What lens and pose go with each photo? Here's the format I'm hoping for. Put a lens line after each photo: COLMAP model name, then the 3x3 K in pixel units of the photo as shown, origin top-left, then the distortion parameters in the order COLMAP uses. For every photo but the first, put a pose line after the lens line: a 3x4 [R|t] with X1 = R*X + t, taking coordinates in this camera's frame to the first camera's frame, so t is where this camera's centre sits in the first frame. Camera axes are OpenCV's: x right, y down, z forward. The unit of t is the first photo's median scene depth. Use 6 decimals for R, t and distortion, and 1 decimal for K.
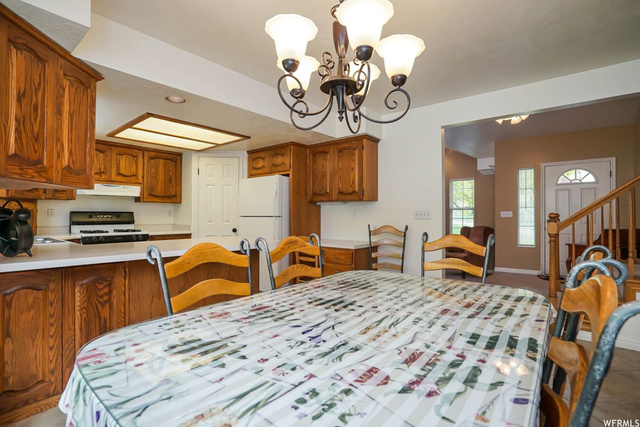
lens RADIAL K [[319.7, 0, 320.0], [0, 319.7, 213.0], [0, 0, 1]] dist [0.000196, 0.000268]
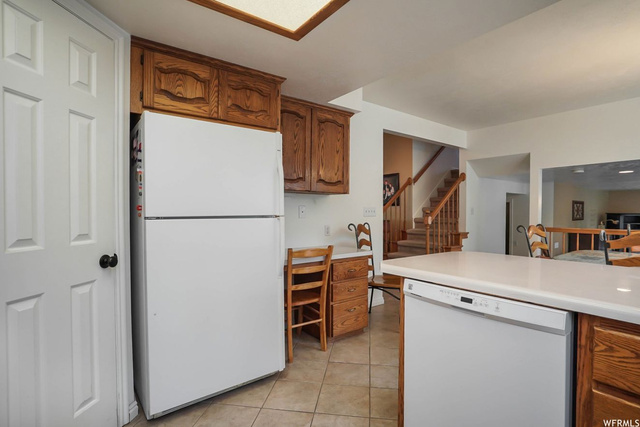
lens RADIAL K [[319.7, 0, 317.4], [0, 319.7, 213.6], [0, 0, 1]] dist [0.000196, 0.000268]
pose [[0.254456, -0.009834, 0.967034, -0.559321], [-0.004393, 0.999926, 0.011324, 0.000731], [-0.967075, -0.007129, 0.254394, 0.748257]]
